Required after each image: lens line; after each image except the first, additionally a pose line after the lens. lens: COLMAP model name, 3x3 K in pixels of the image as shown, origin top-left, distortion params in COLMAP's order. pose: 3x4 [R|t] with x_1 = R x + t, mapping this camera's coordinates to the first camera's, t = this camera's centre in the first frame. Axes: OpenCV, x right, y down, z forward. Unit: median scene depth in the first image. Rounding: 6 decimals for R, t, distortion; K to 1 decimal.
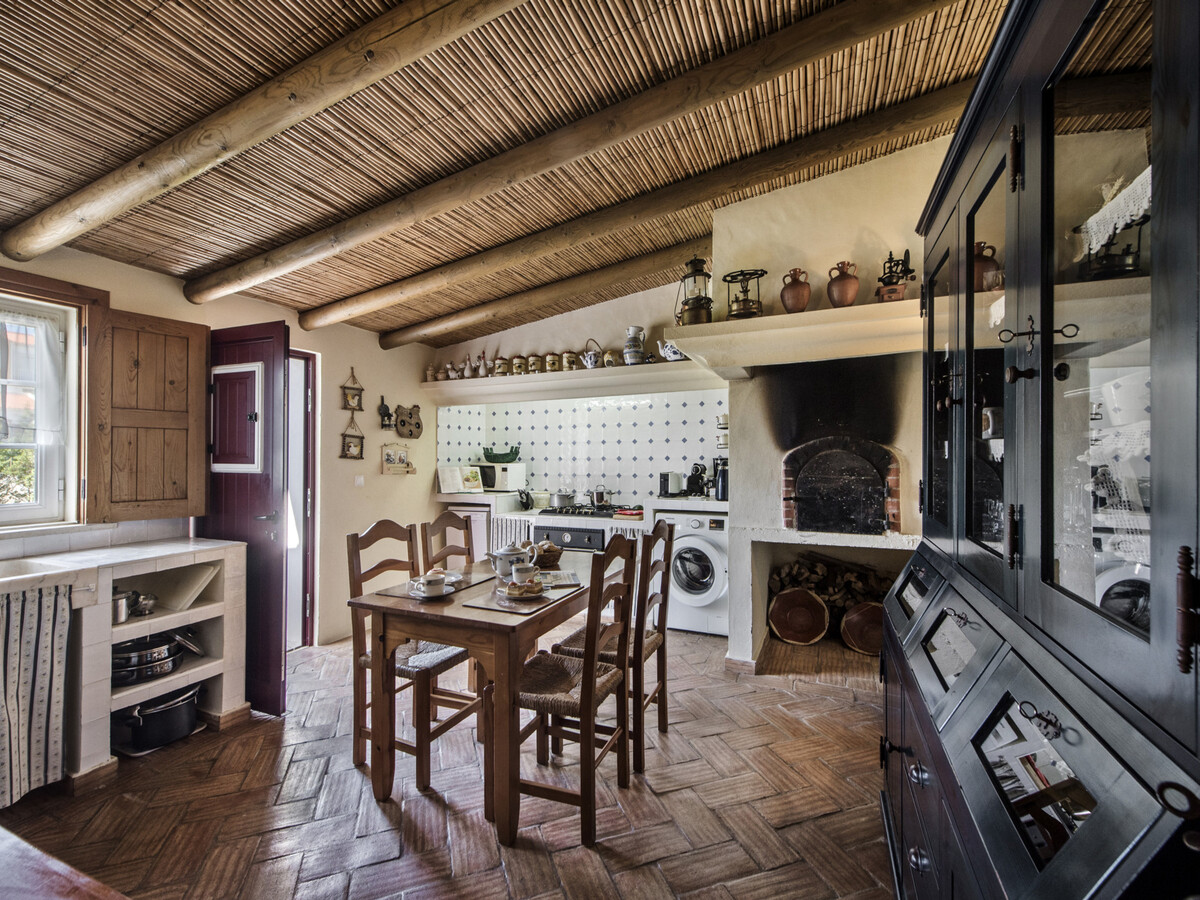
lens RADIAL K [[532.7, 0, 600.0], [0, 532.7, 450.0], [0, 0, 1]] dist [0.011834, -0.009198]
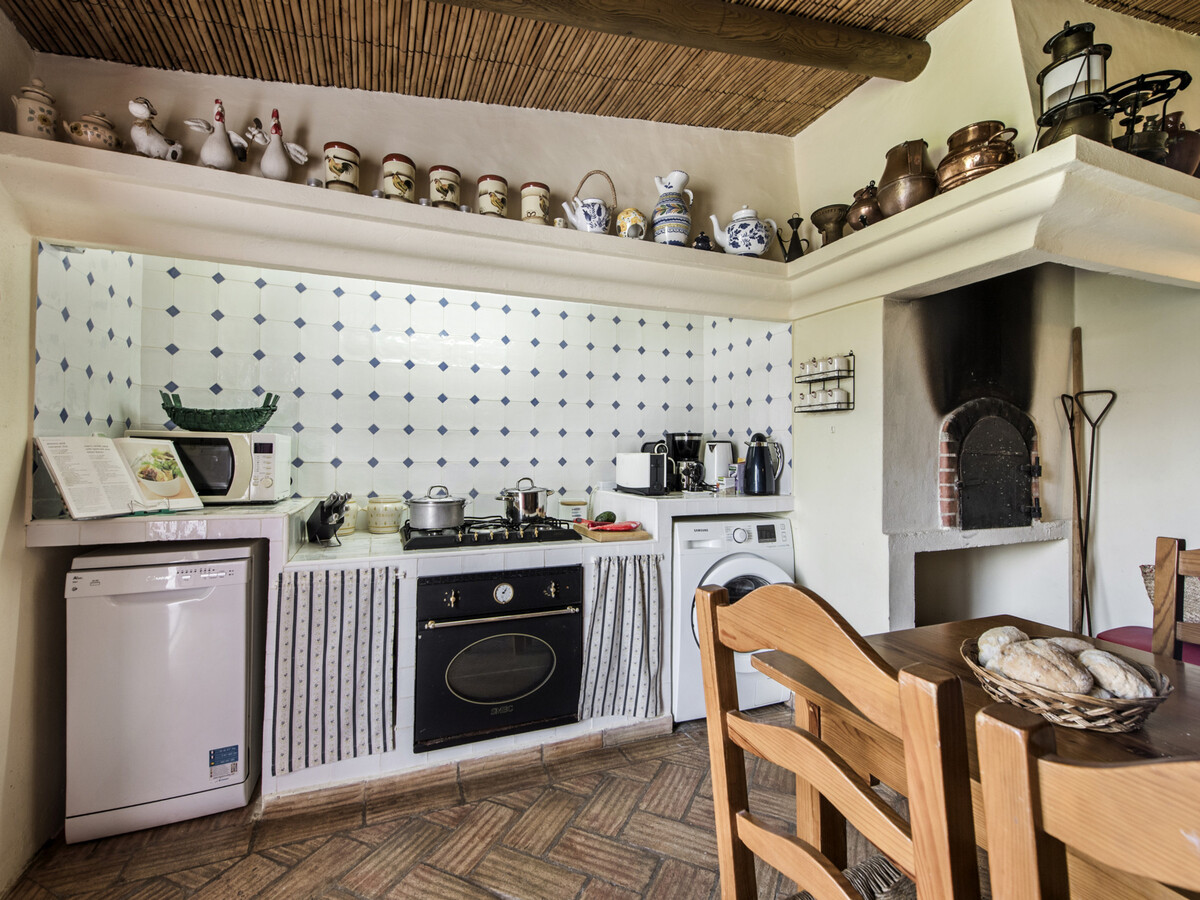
lens RADIAL K [[560.5, 0, 600.0], [0, 560.5, 450.0], [0, 0, 1]] dist [0.034688, -0.000029]
pose [[0.700309, 0.012615, 0.713728, -0.338001], [-0.013467, 0.999899, -0.004459, 0.040429], [-0.713712, -0.006489, 0.700409, 0.578769]]
